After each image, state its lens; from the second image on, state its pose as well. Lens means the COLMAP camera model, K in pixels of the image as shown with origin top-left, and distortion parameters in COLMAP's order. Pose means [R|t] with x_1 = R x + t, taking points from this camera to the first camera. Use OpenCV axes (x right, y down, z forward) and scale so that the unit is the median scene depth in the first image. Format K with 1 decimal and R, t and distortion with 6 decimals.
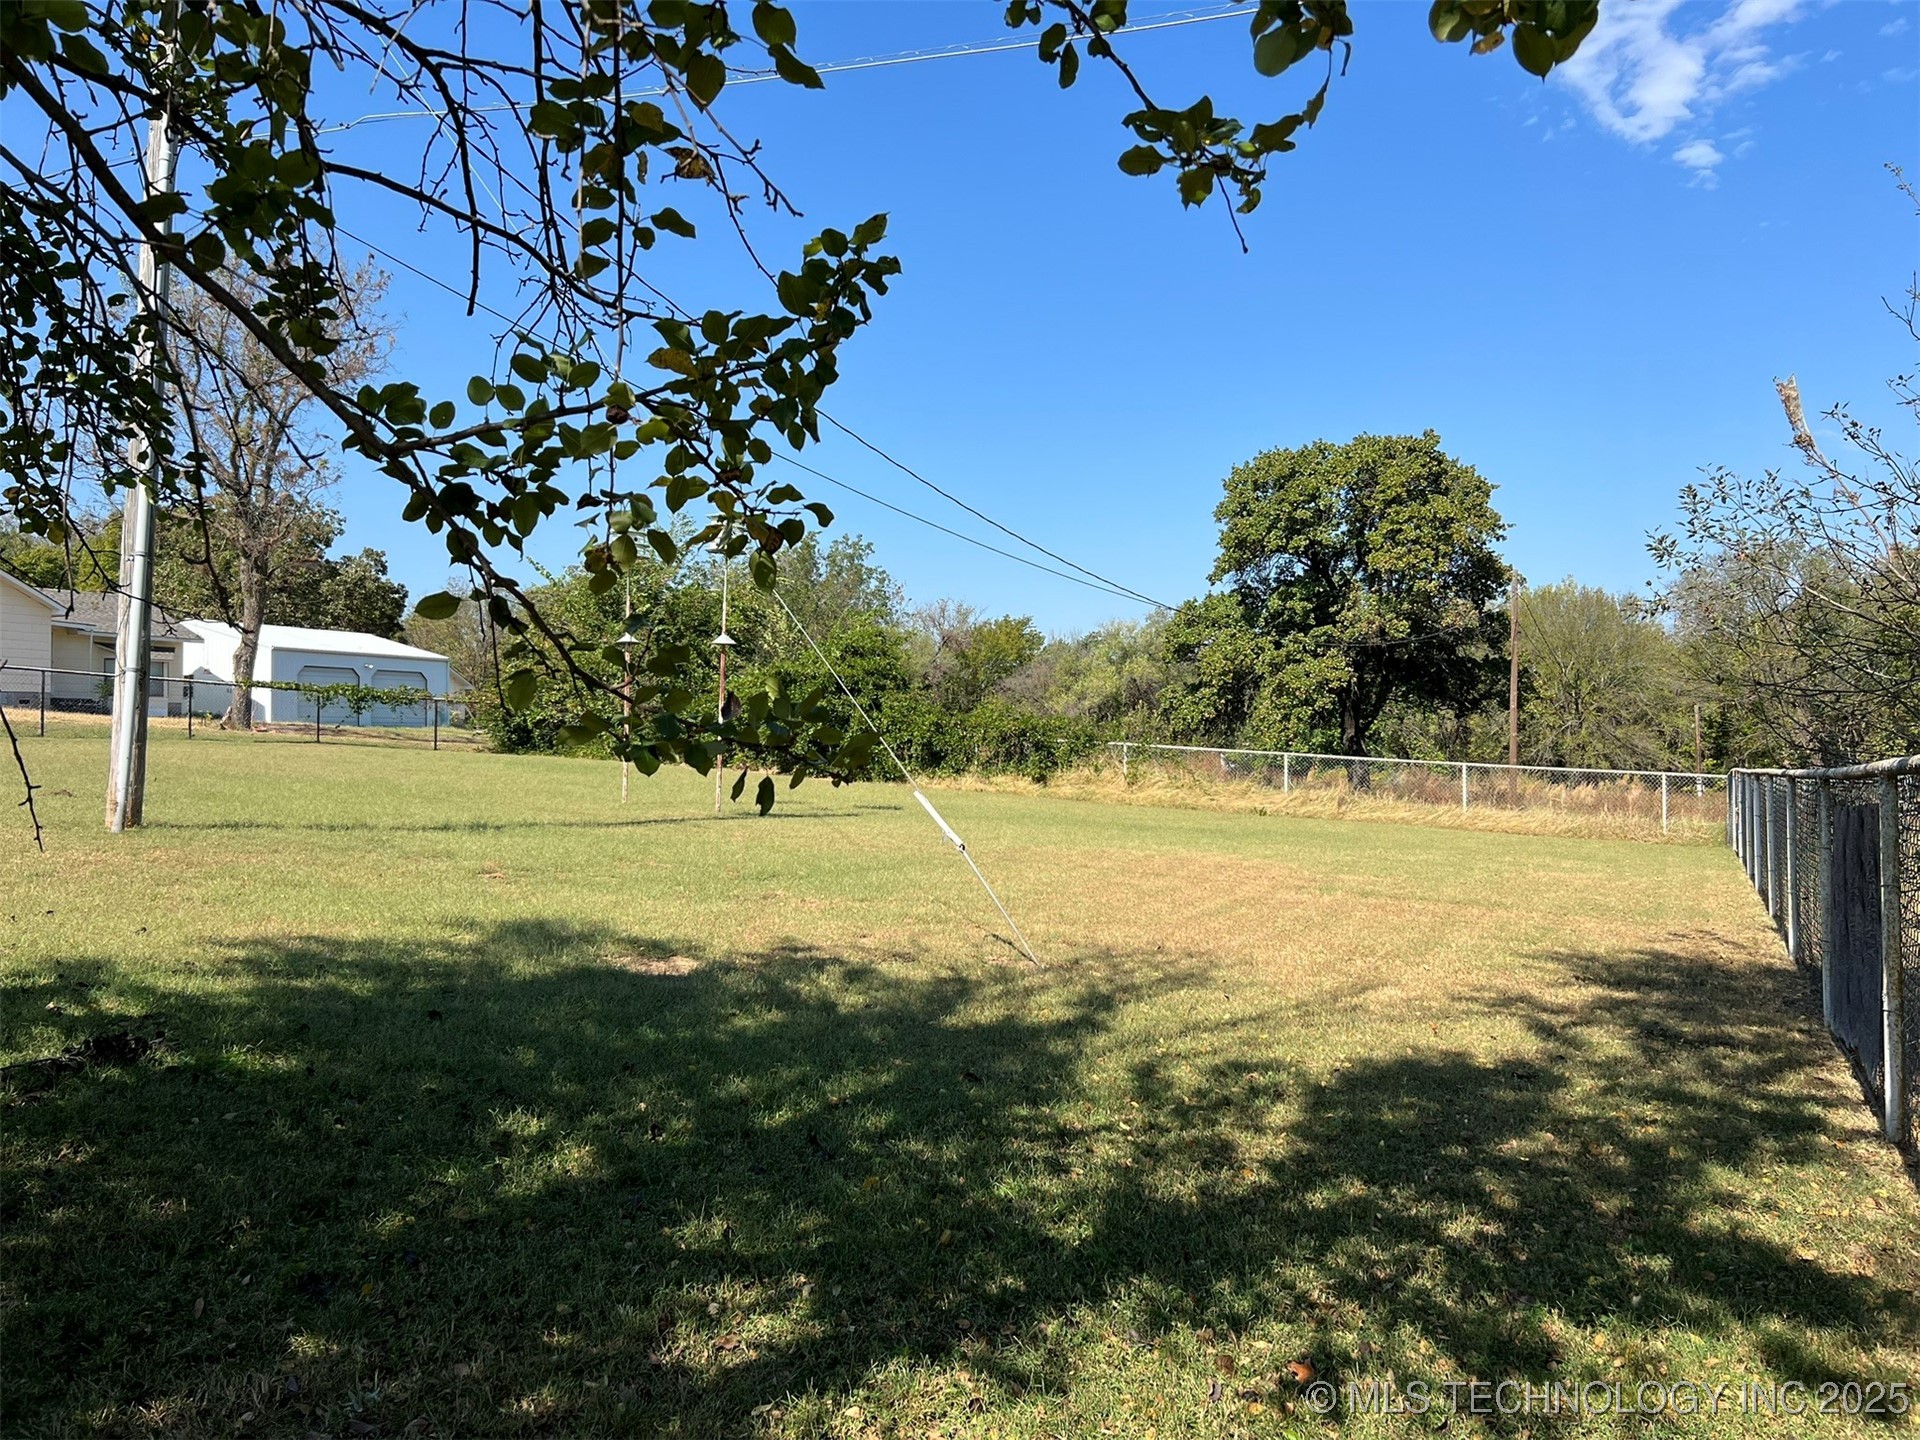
lens RADIAL K [[1429.6, 0, 960.0], [0, 1429.6, 720.0], [0, 0, 1]] dist [0.091637, -0.102599]
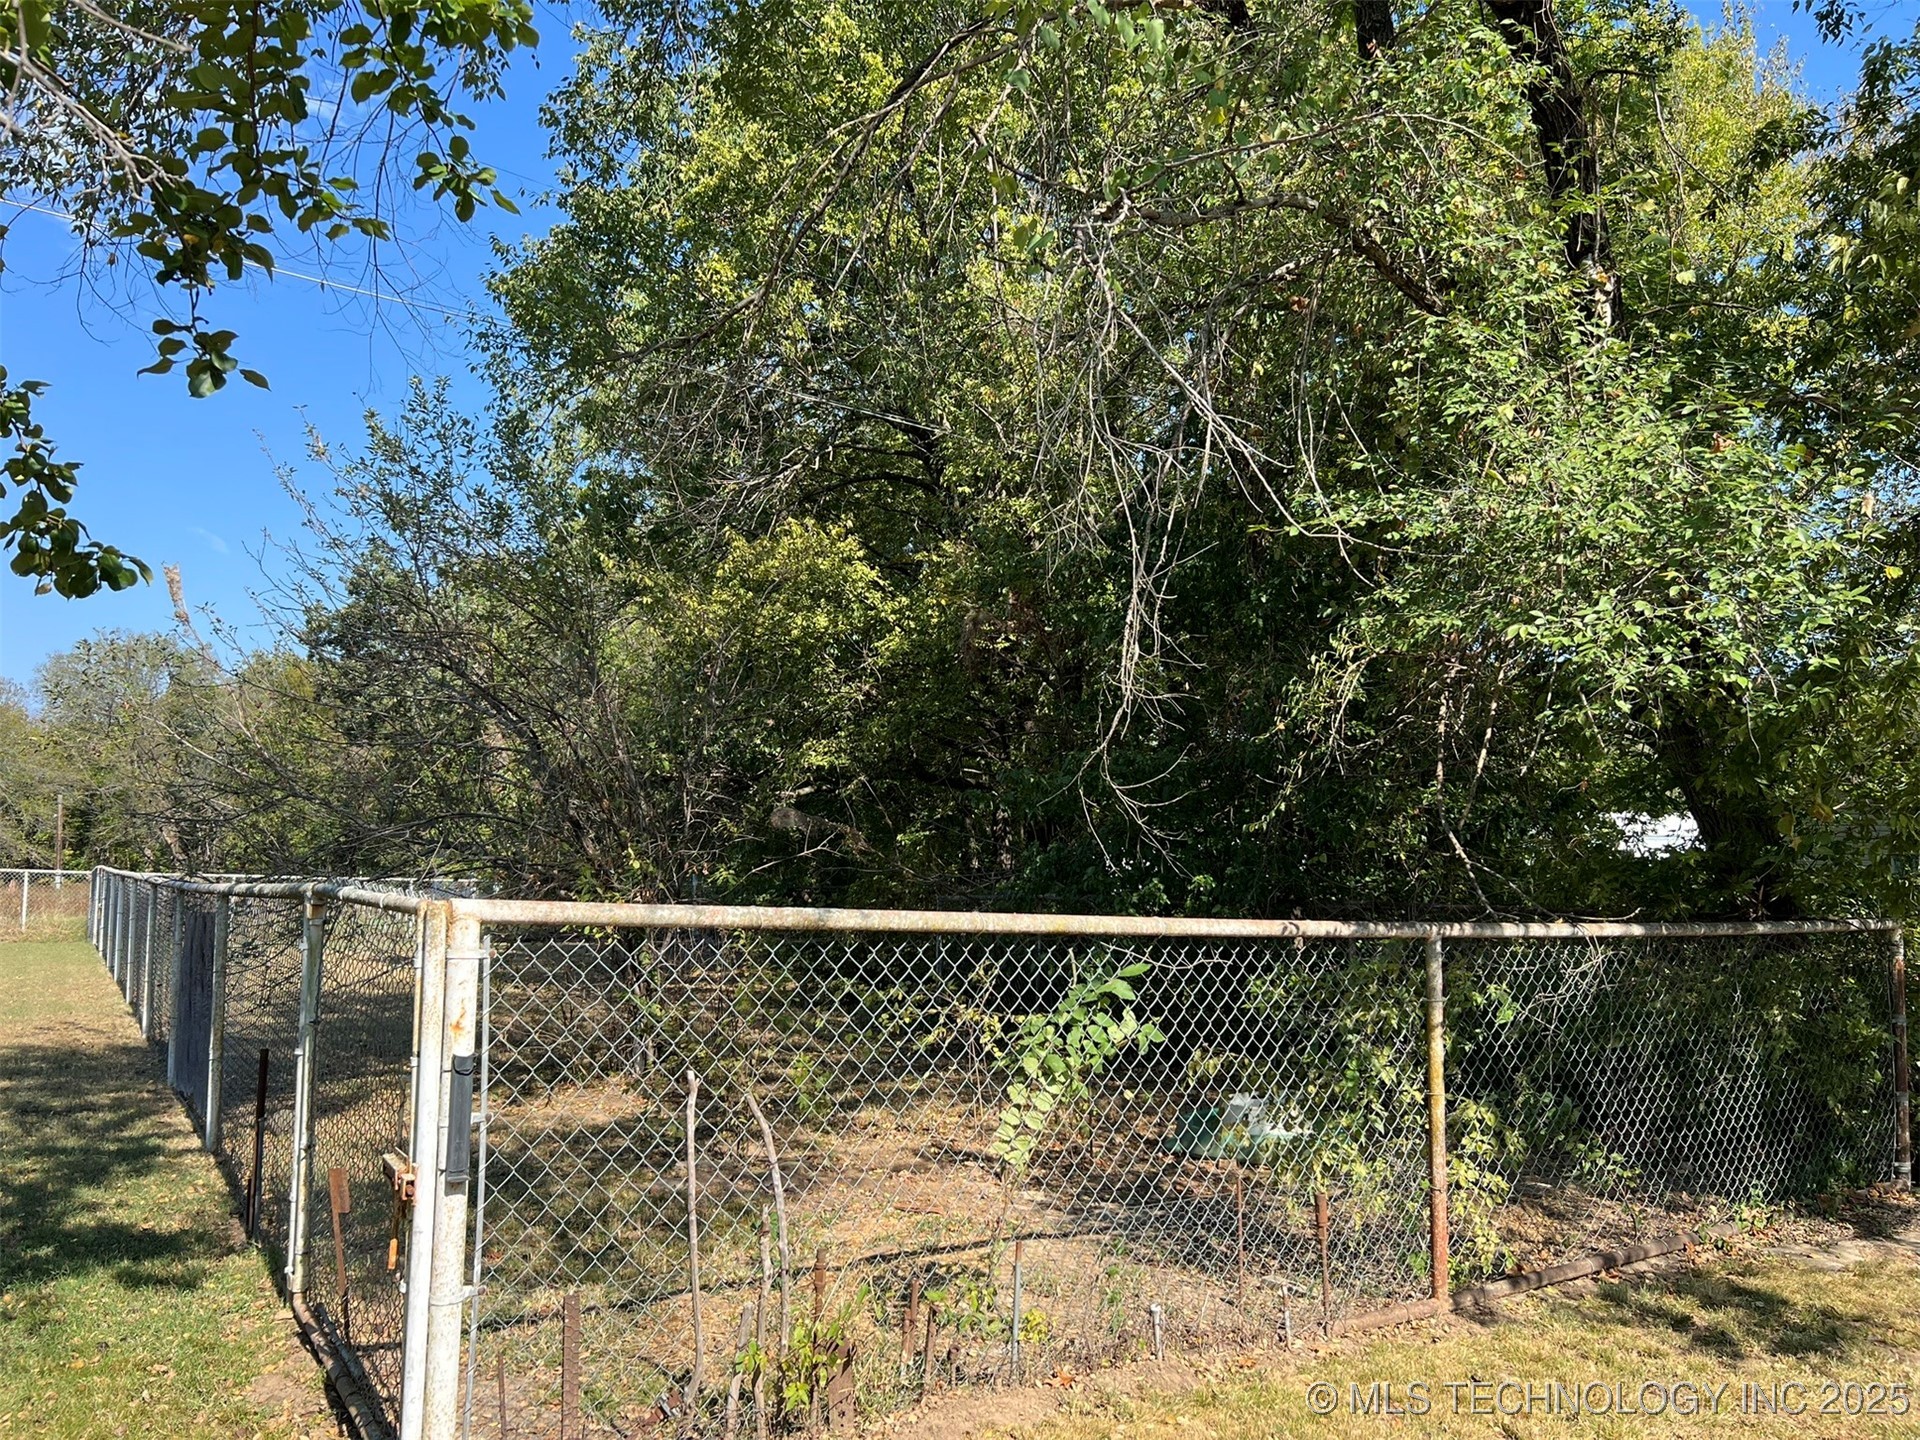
lens RADIAL K [[1429.6, 0, 960.0], [0, 1429.6, 720.0], [0, 0, 1]] dist [0.091637, -0.102599]
pose [[0.520463, 0.071993, 0.850844, -0.173996], [-0.021304, 0.997224, -0.071347, -0.036274], [-0.853618, 0.019007, 0.520552, -0.295082]]
